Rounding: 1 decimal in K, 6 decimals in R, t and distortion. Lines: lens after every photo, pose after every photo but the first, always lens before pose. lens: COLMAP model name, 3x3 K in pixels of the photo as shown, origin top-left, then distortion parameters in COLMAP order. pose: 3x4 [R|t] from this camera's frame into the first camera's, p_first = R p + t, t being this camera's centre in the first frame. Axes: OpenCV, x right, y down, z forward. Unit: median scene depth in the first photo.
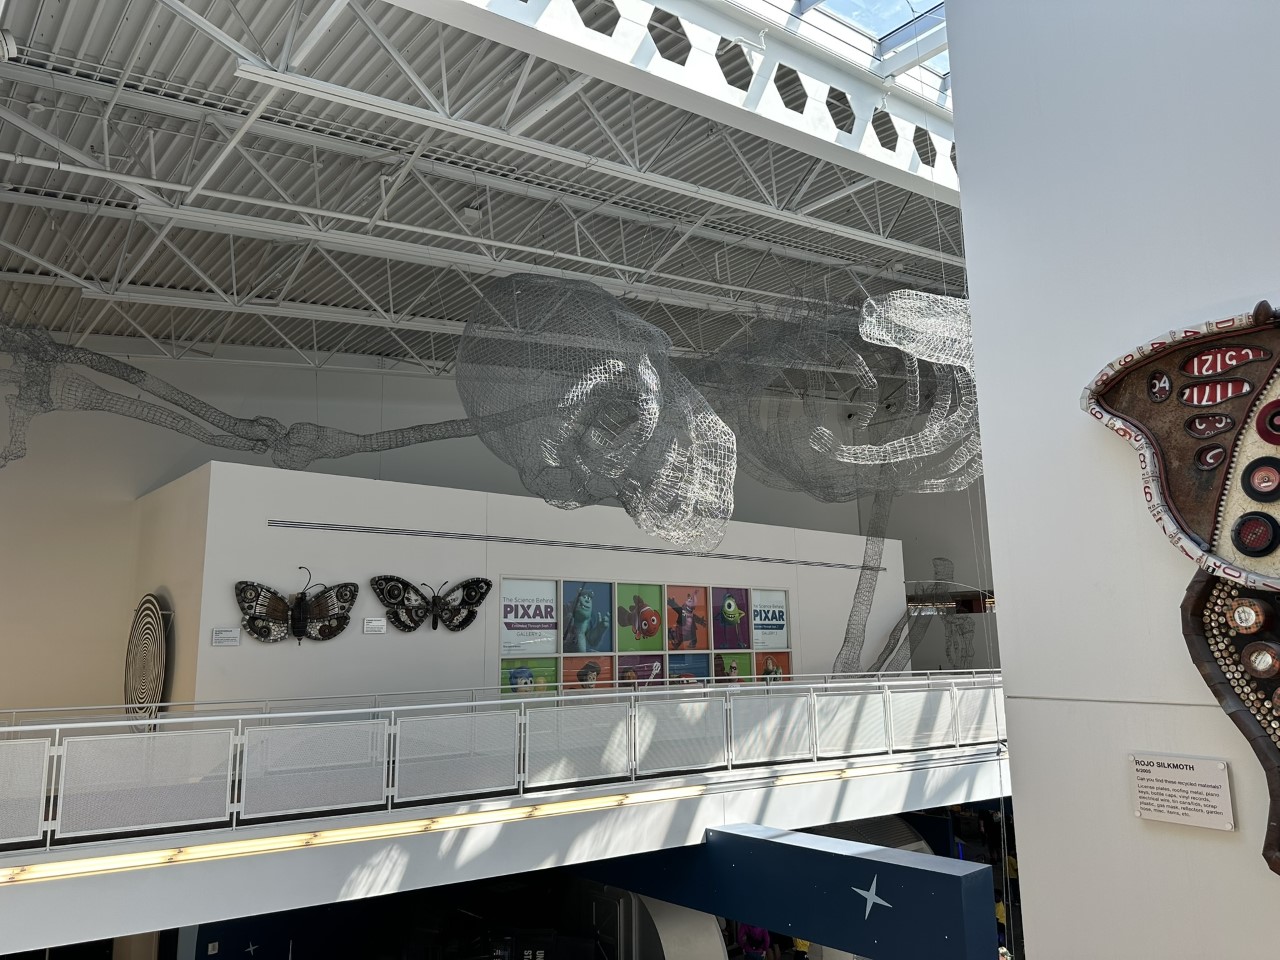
lens RADIAL K [[938.7, 0, 642.1], [0, 938.7, 486.3], [0, 0, 1]] dist [0.099720, -0.049485]
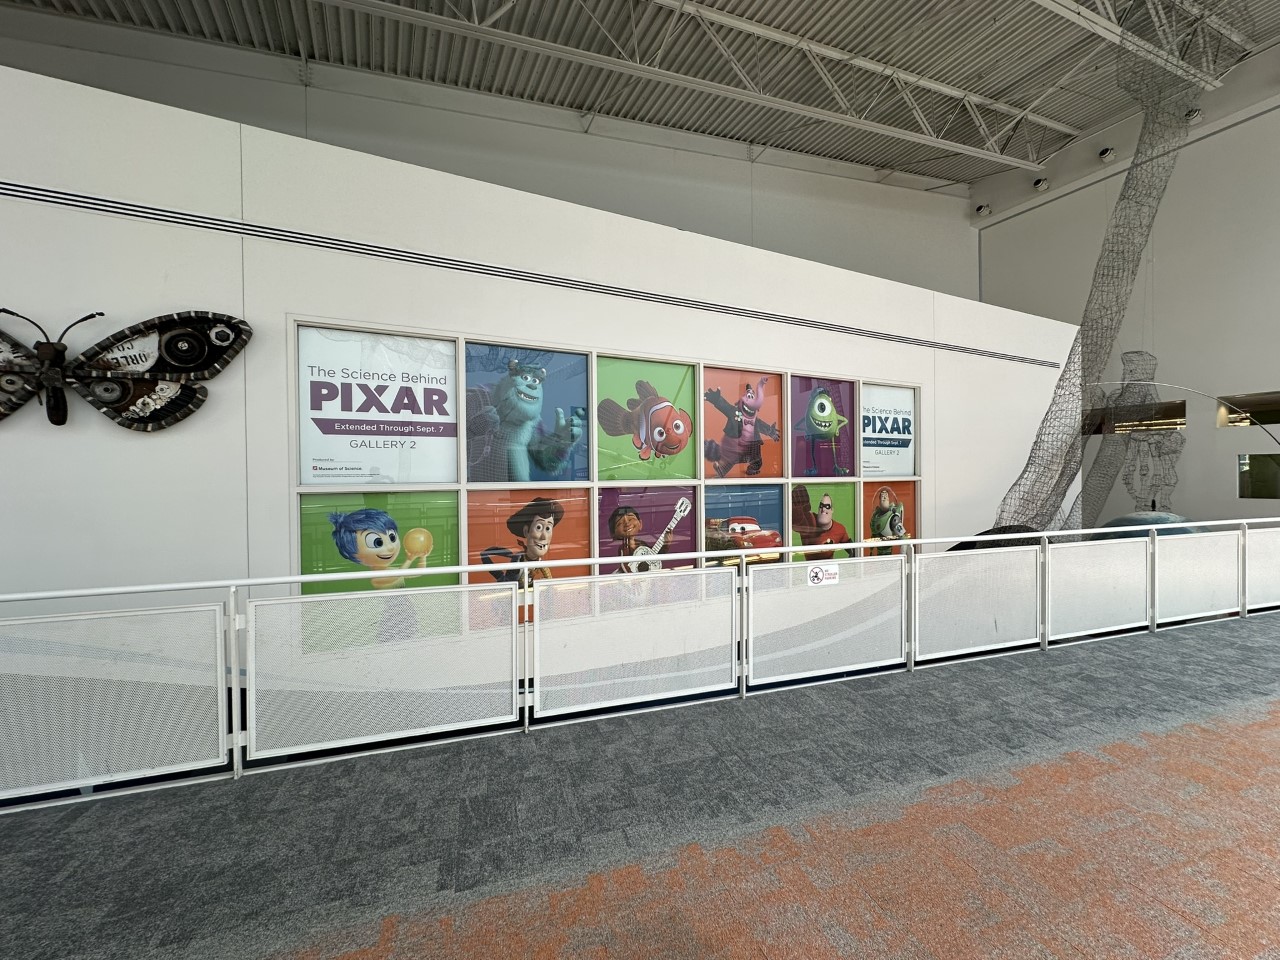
lens RADIAL K [[515.2, 0, 631.0], [0, 515.2, 478.2], [0, 0, 1]] dist [0.003005, 0.000155]
pose [[0.963773, 0.007970, -0.266603, 0.072347], [0.039226, 0.984449, 0.171234, 0.126629], [0.263822, -0.175489, 0.948473, 0.737274]]
